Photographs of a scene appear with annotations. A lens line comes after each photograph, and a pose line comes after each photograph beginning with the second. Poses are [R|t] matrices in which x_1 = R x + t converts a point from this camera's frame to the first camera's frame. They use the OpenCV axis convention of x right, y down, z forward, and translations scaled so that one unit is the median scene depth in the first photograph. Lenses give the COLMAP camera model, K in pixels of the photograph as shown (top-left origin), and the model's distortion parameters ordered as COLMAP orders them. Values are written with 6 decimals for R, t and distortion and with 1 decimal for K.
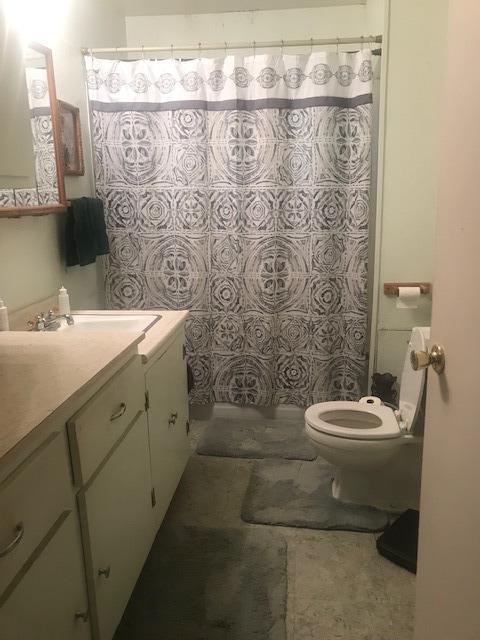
lens RADIAL K [[530.5, 0, 244.6], [0, 530.5, 320.6], [0, 0, 1]] dist [0.027044, -0.026784]
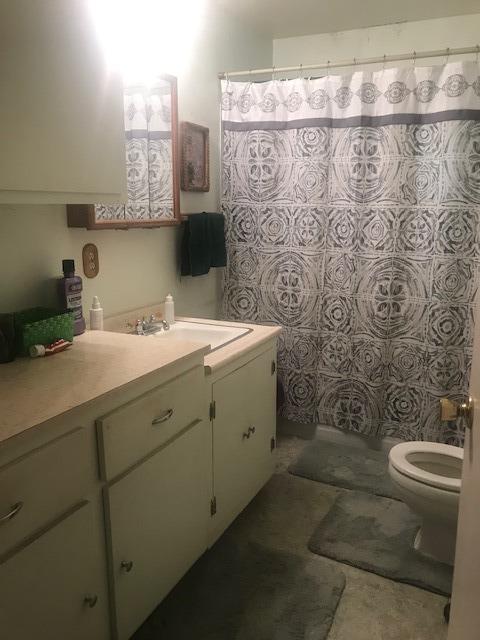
lens RADIAL K [[530.5, 0, 243.1], [0, 530.5, 321.8], [0, 0, 1]] dist [0.027044, -0.026784]
pose [[0.944109, 0.092497, -0.316389, 0.121453], [-0.099822, 0.994981, -0.006986, -0.013092], [0.314155, 0.038178, 0.948604, 0.024582]]
